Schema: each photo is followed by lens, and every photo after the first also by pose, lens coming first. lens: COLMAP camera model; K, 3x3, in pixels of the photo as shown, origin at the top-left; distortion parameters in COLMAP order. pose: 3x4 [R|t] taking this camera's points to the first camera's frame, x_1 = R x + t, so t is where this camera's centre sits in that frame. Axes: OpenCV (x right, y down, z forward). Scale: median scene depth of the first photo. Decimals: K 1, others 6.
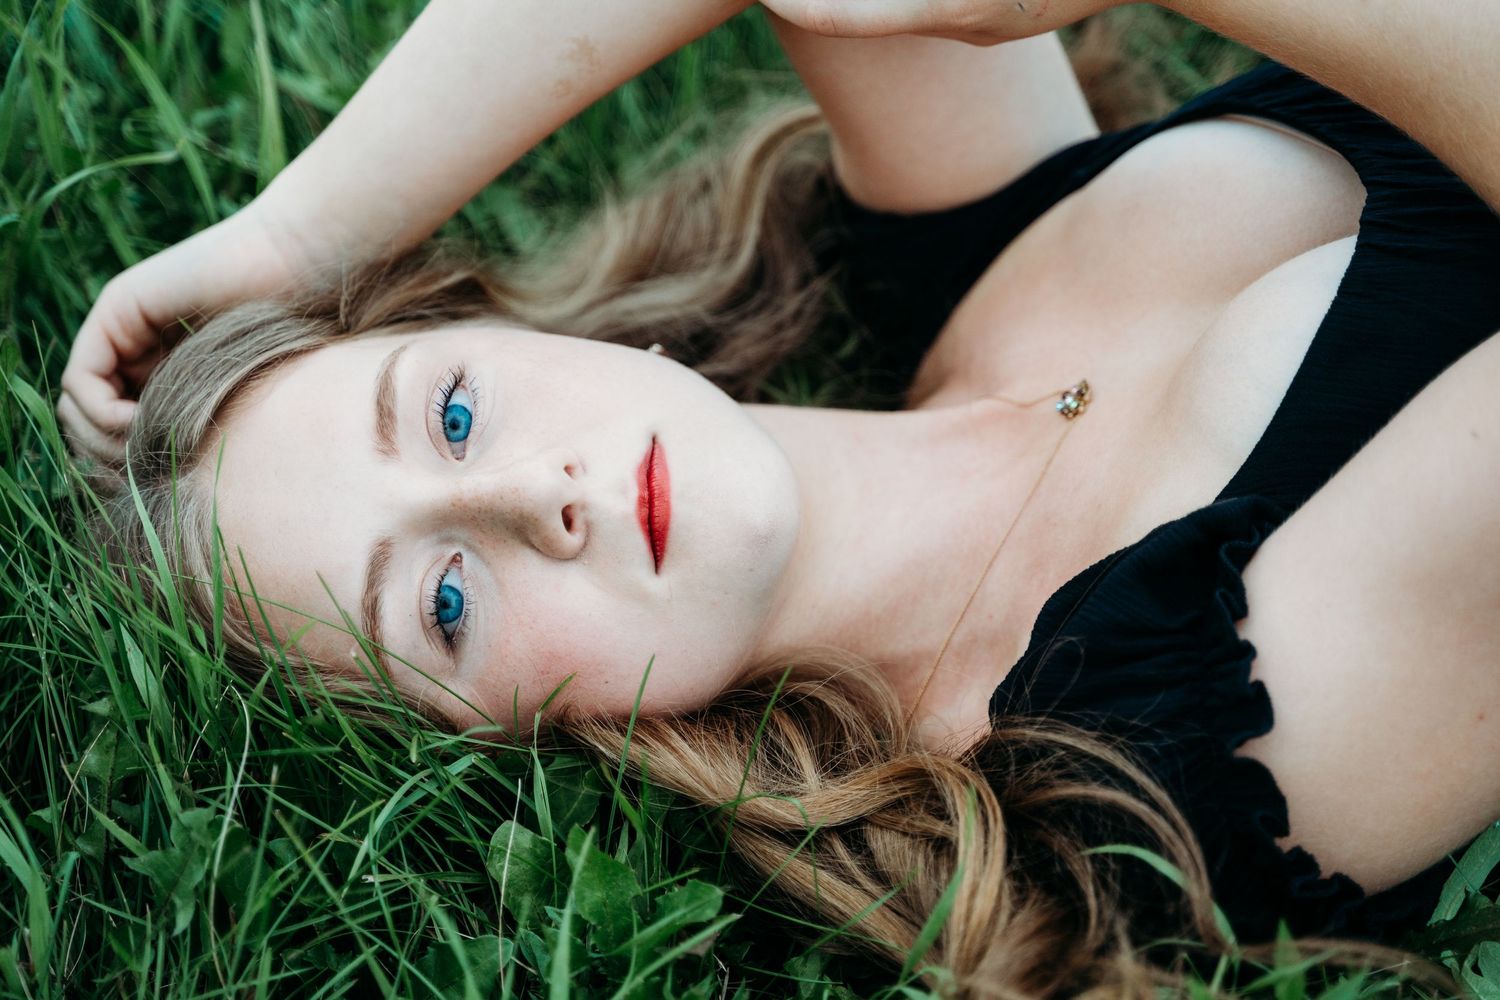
lens RADIAL K [[2891.5, 0, 750.0], [0, 2891.5, 500.0], [0, 0, 1]] dist [-0.003433, 0.007938]
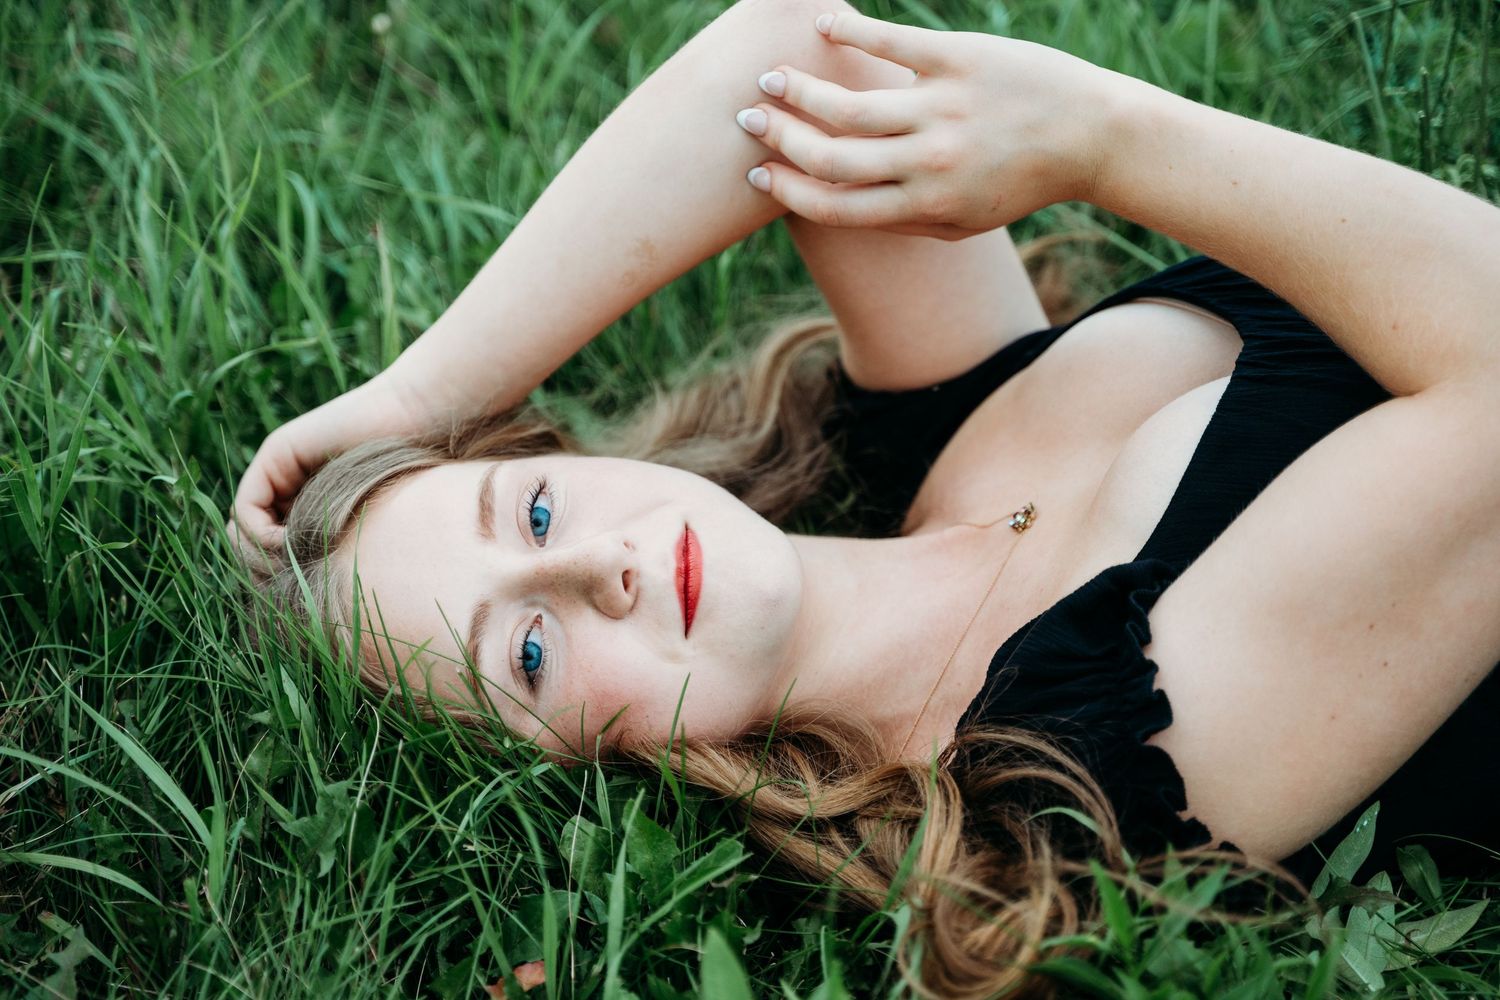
lens RADIAL K [[2891.5, 0, 750.0], [0, 2891.5, 500.0], [0, 0, 1]] dist [-0.003433, 0.007938]
pose [[0.999902, 0.002858, -0.013698, 0.010116], [-0.005124, 0.985698, -0.168443, 0.187267], [0.013021, 0.168497, 0.985616, -0.279718]]
